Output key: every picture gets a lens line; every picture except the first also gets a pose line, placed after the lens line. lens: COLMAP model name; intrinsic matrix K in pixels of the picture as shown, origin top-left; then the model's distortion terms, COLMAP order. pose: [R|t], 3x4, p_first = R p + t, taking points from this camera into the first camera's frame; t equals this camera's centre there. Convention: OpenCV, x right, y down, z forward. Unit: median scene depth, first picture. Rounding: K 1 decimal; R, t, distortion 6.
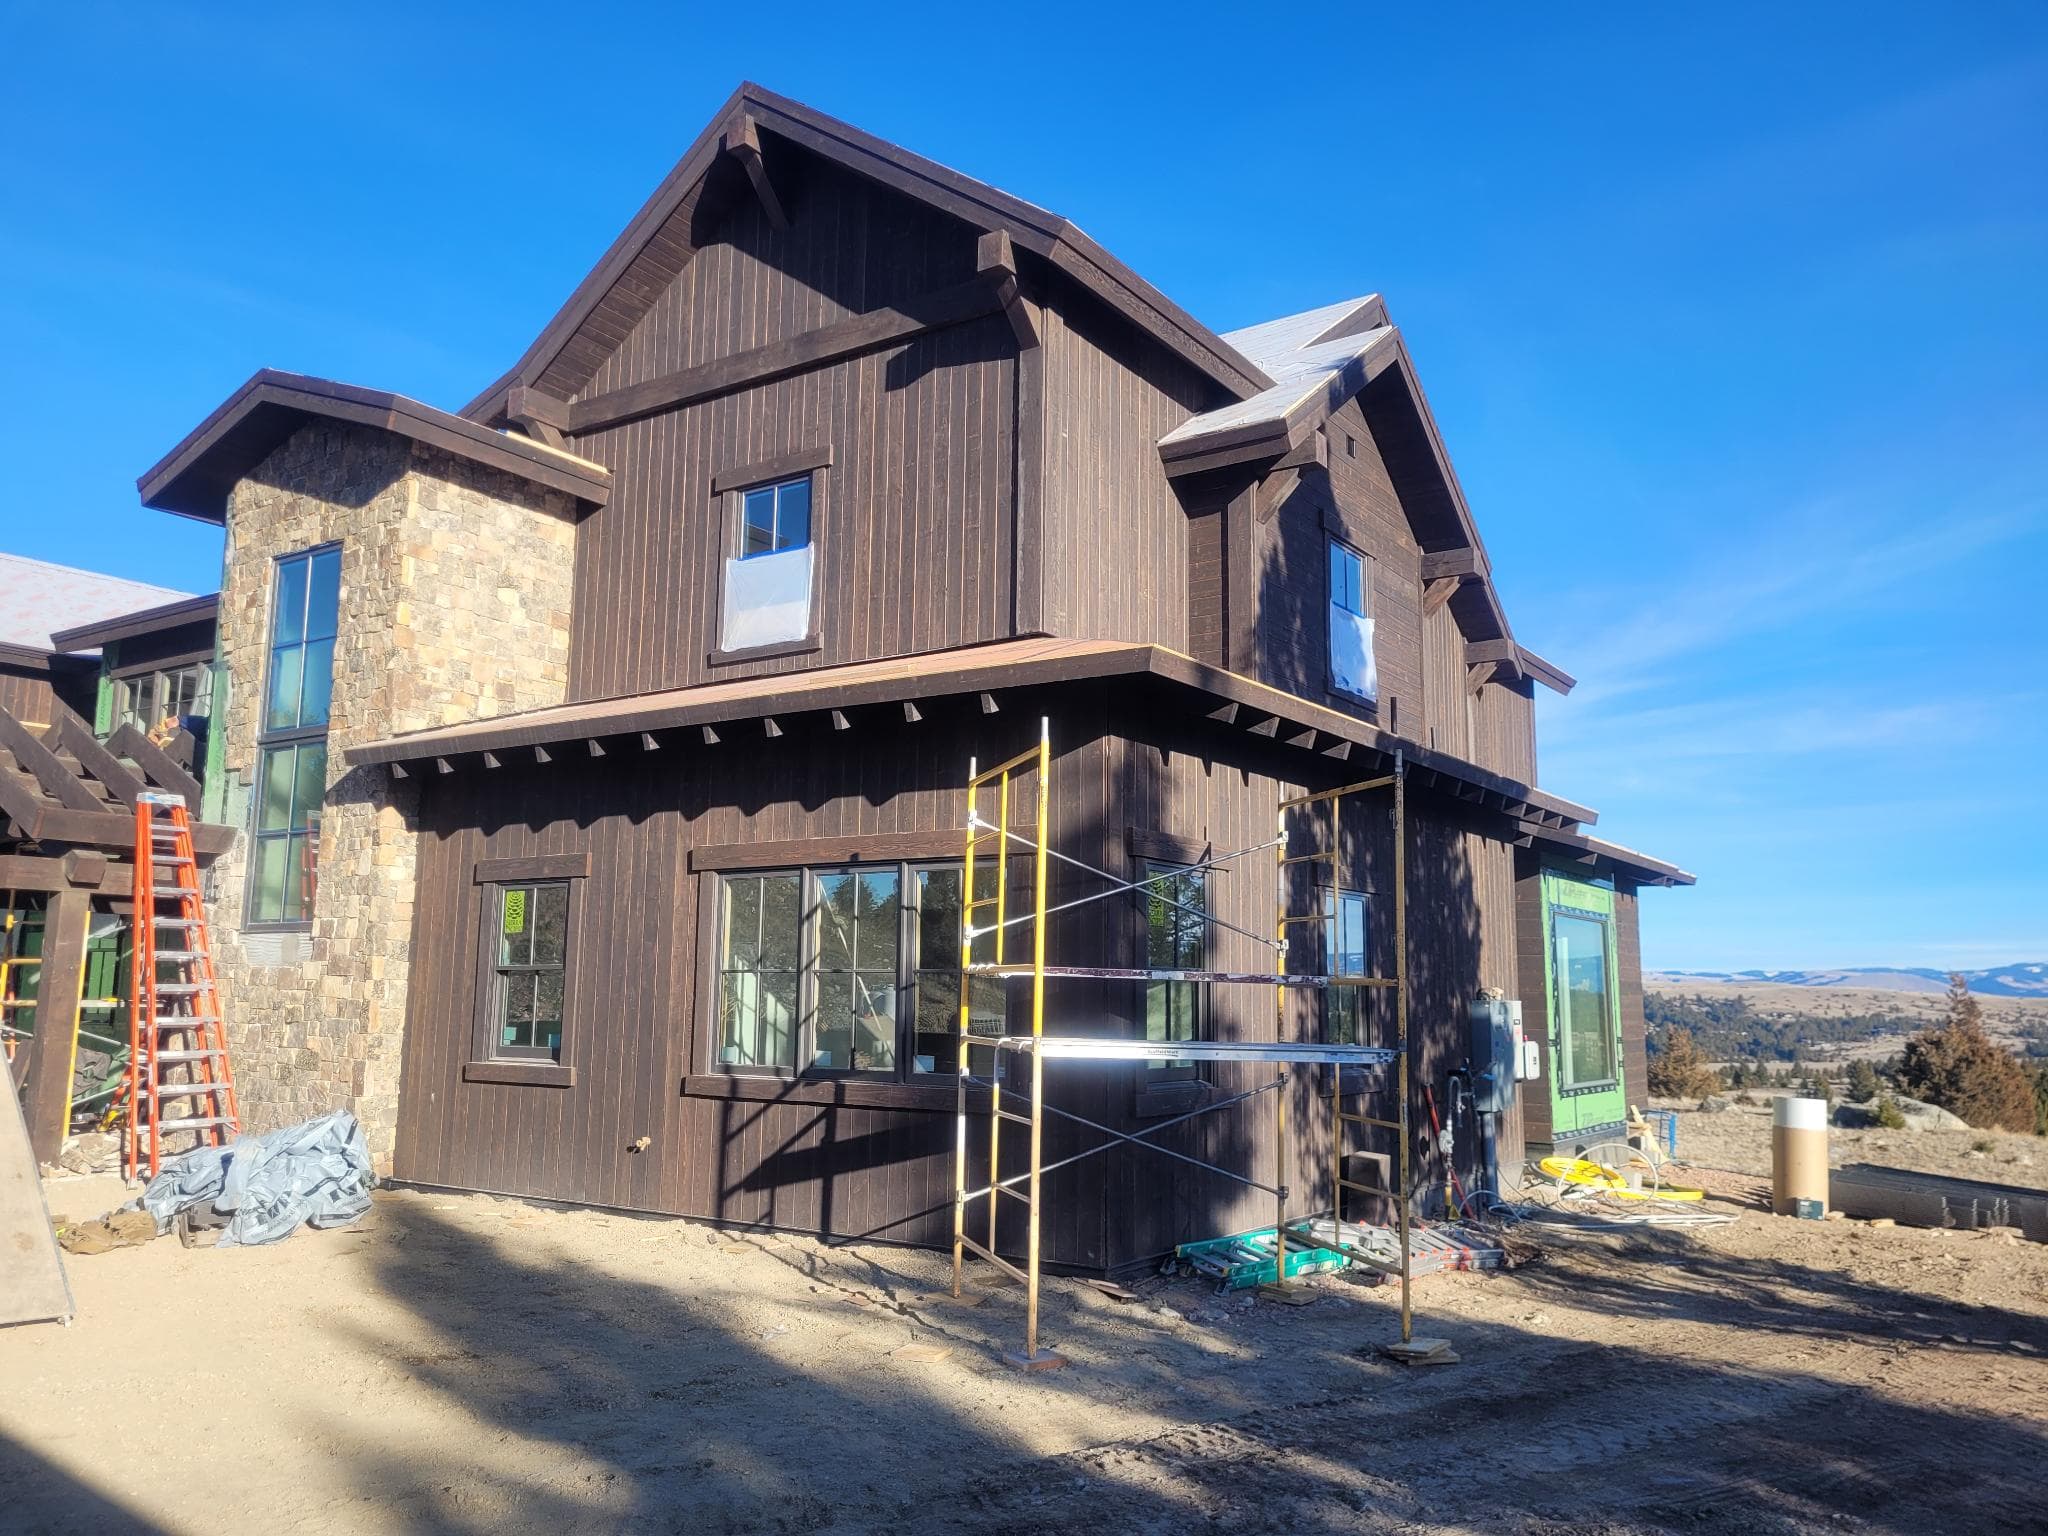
lens RADIAL K [[1425.5, 0, 1038.3], [0, 1425.5, 741.8], [0, 0, 1]] dist [0.055676, -0.039132]
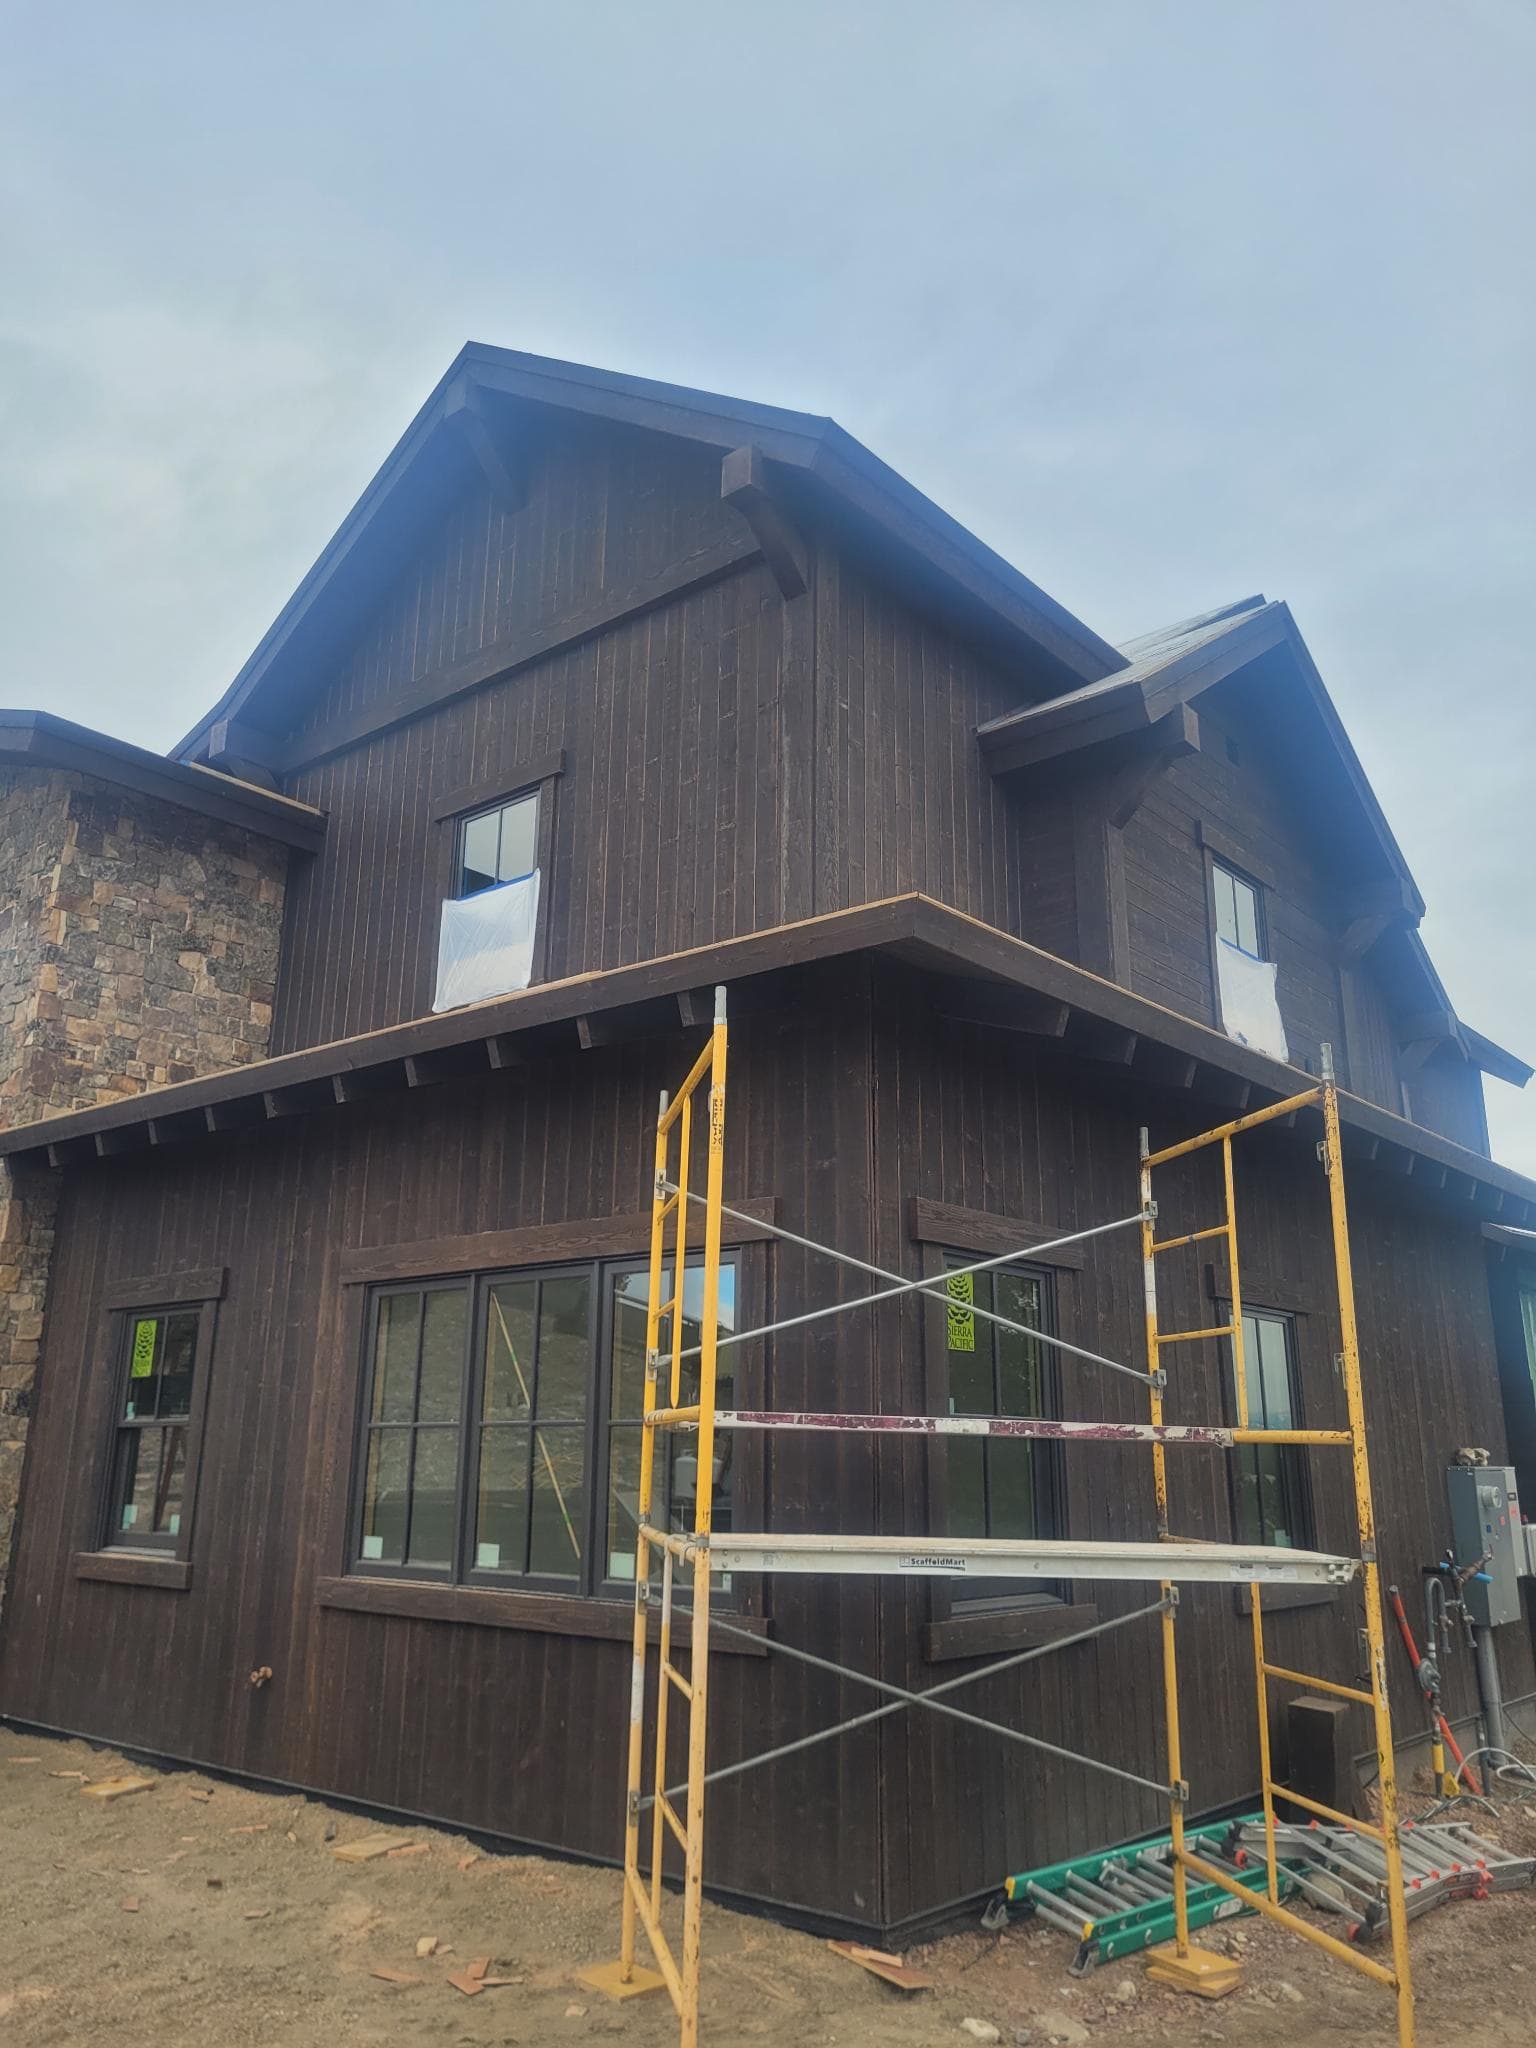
lens RADIAL K [[1425.5, 0, 790.1], [0, 1425.5, 1021.1], [0, 0, 1]] dist [0.055676, -0.039132]
pose [[0.994558, -0.032221, -0.099076, 0.054950], [0.020257, 0.992632, -0.119467, 0.040390], [0.102196, 0.116810, 0.987882, 0.236454]]
